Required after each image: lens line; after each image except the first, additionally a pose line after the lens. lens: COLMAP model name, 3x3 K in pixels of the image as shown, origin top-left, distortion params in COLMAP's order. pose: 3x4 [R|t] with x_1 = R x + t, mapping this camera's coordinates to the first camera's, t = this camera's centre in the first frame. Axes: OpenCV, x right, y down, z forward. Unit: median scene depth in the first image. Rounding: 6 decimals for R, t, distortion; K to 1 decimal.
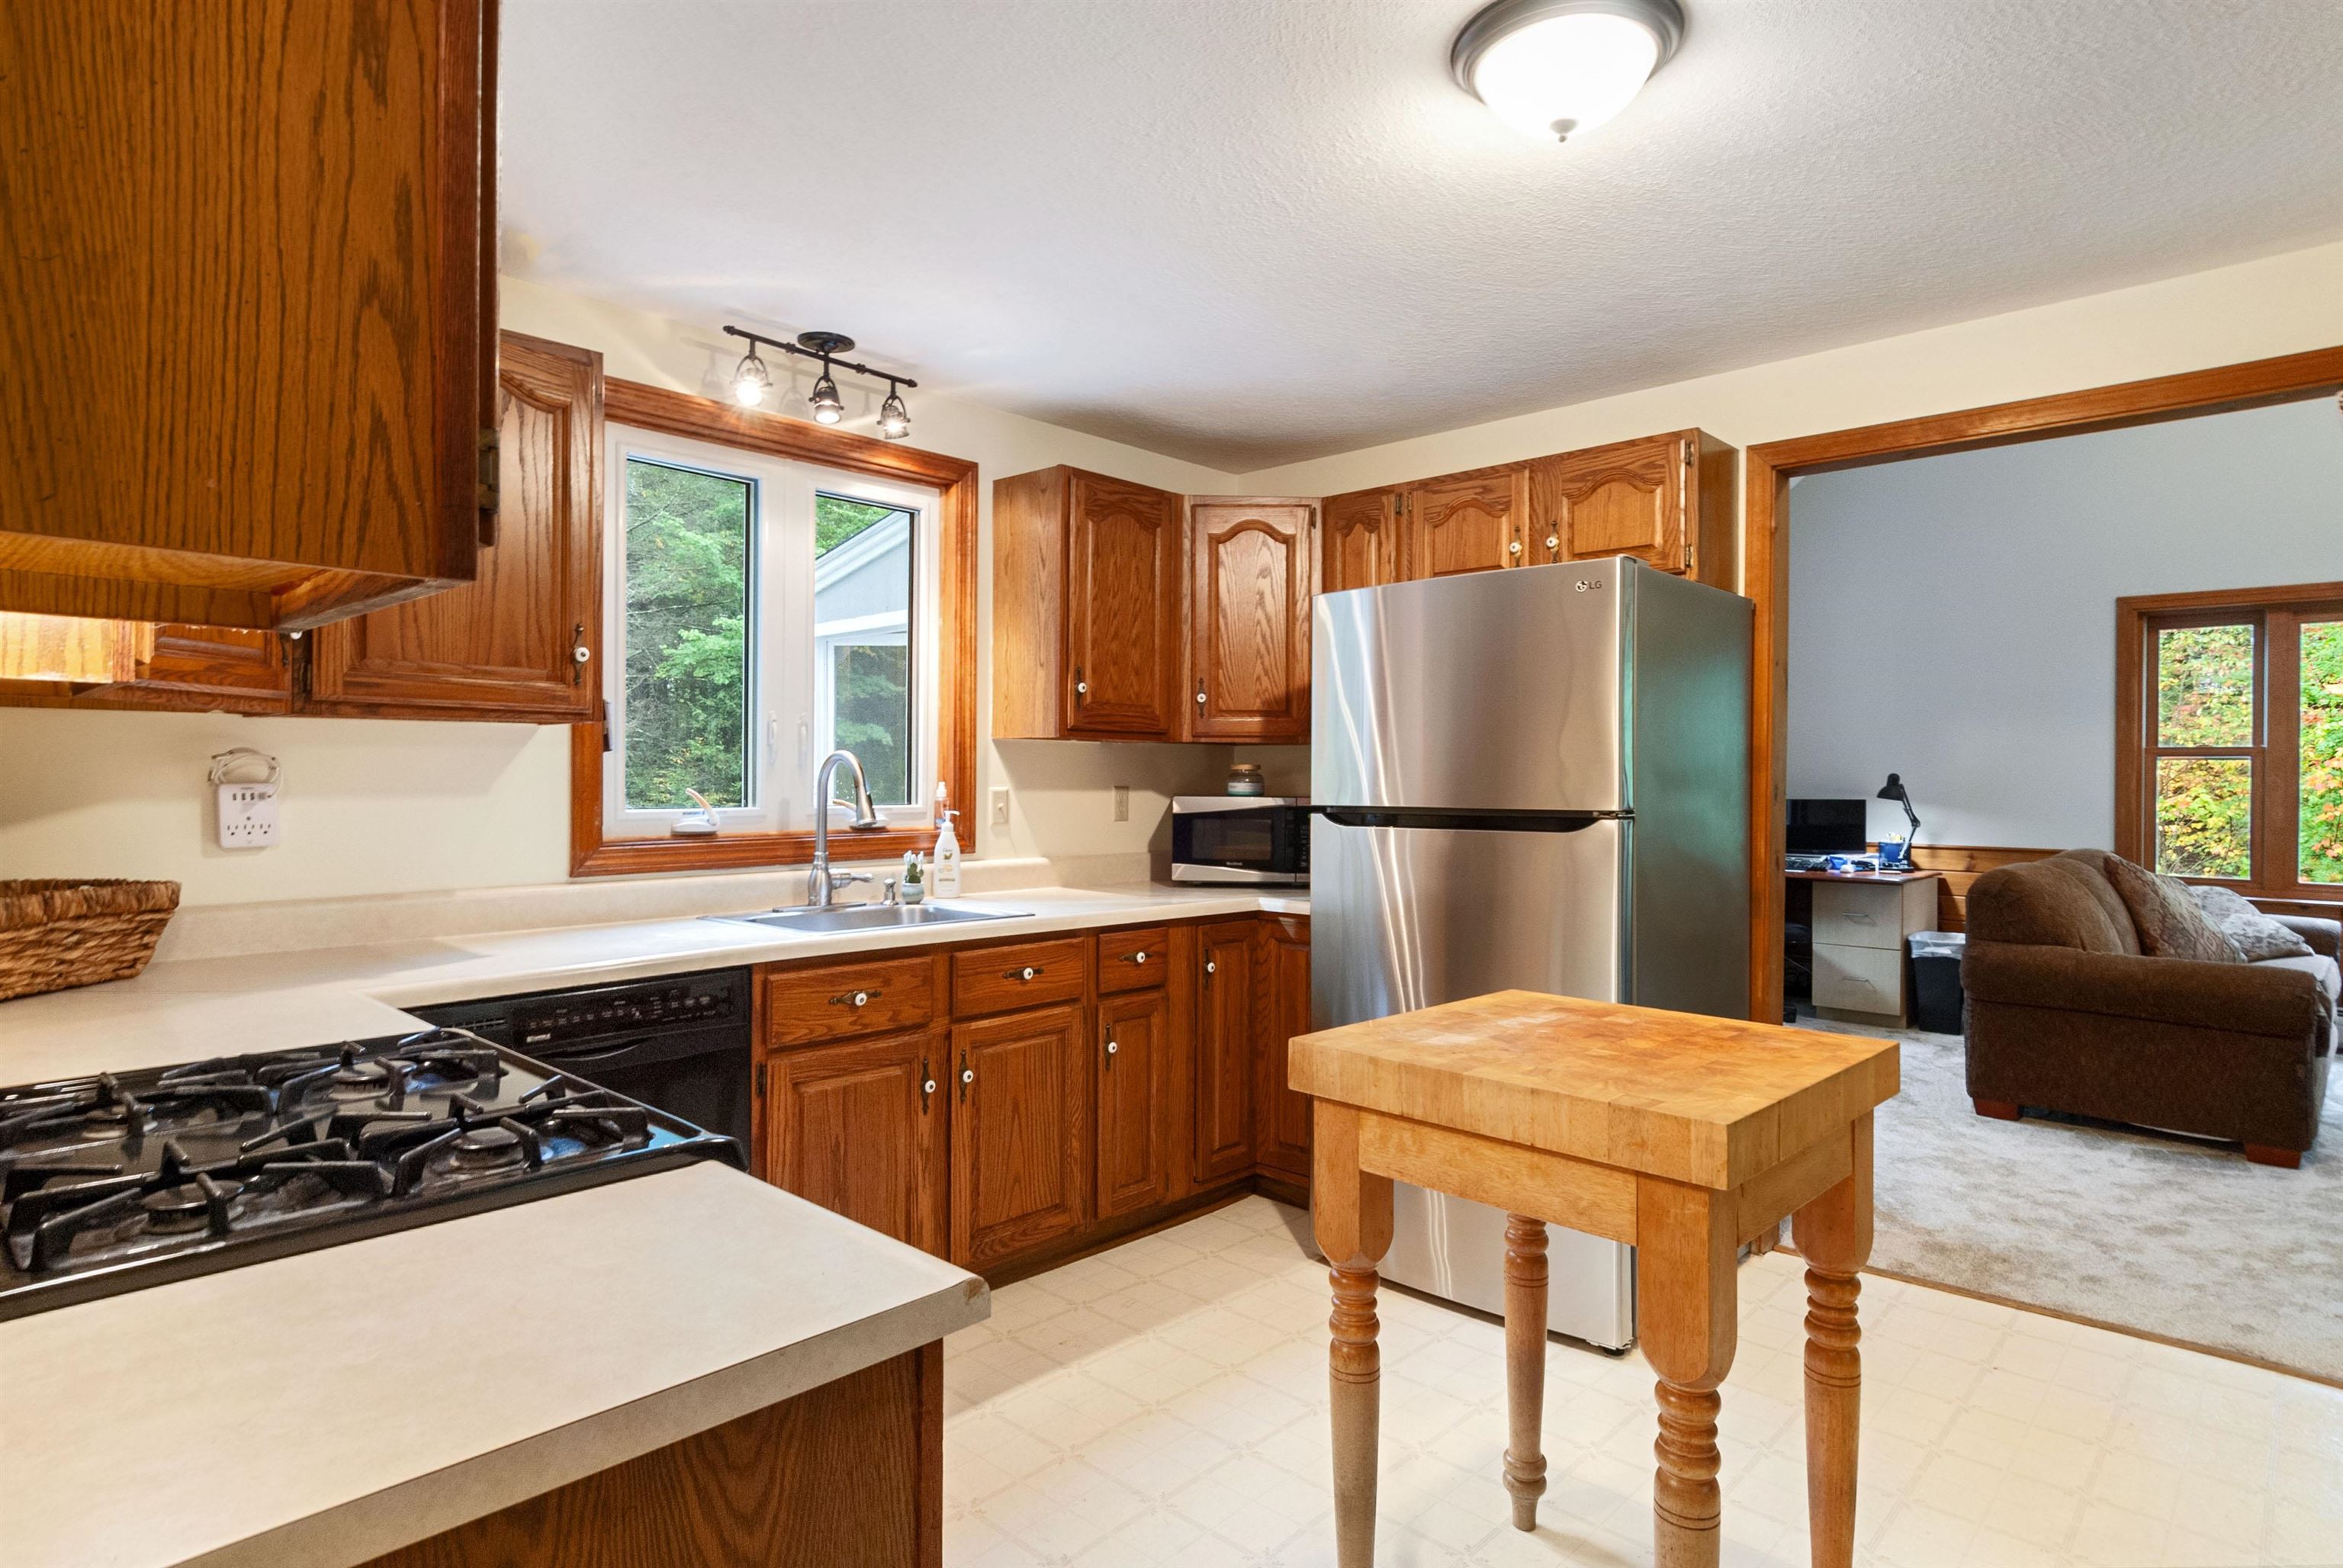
lens RADIAL K [[1288.3, 0, 1164.9], [0, 1288.3, 787.2], [0, 0, 1]] dist [0.001081, -0.003595]
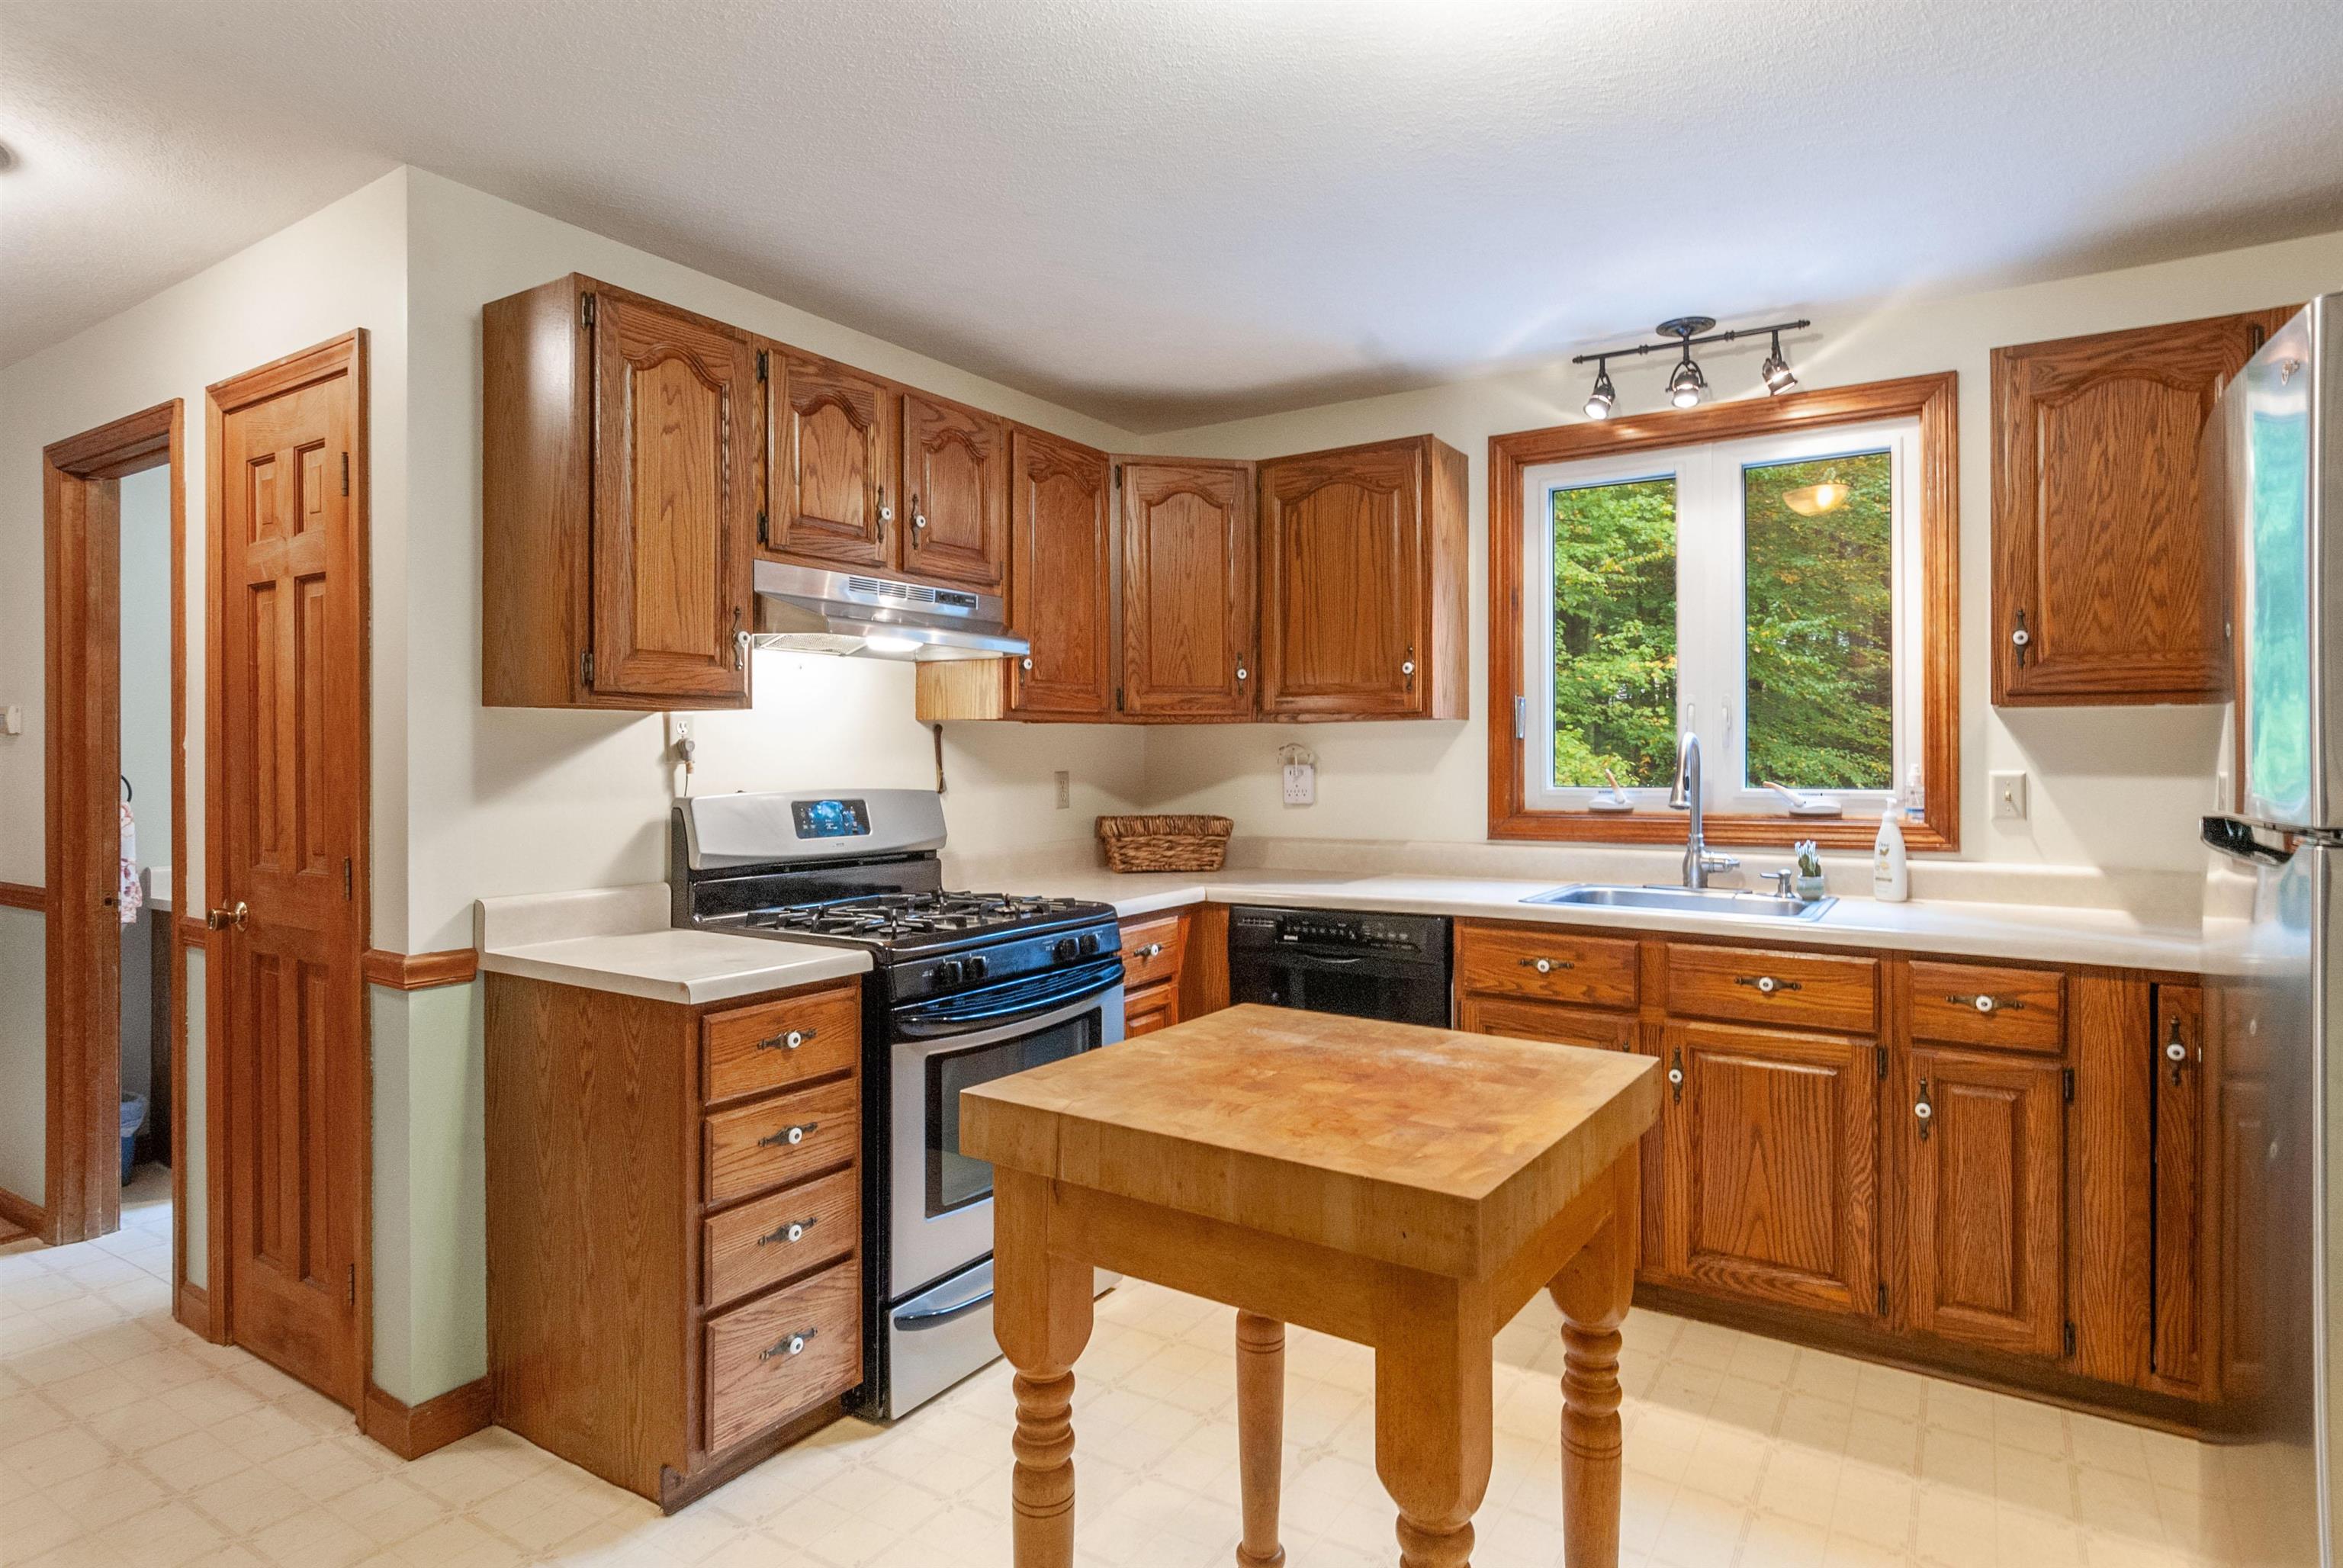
lens RADIAL K [[1288.3, 0, 1163.3], [0, 1288.3, 762.2], [0, 0, 1]] dist [0.001081, -0.003595]
pose [[0.145555, 0.001212, -0.989349, 0.673823], [-0.002960, 0.999995, 0.000789, -0.004995], [0.989346, 0.002814, 0.145558, 0.452965]]
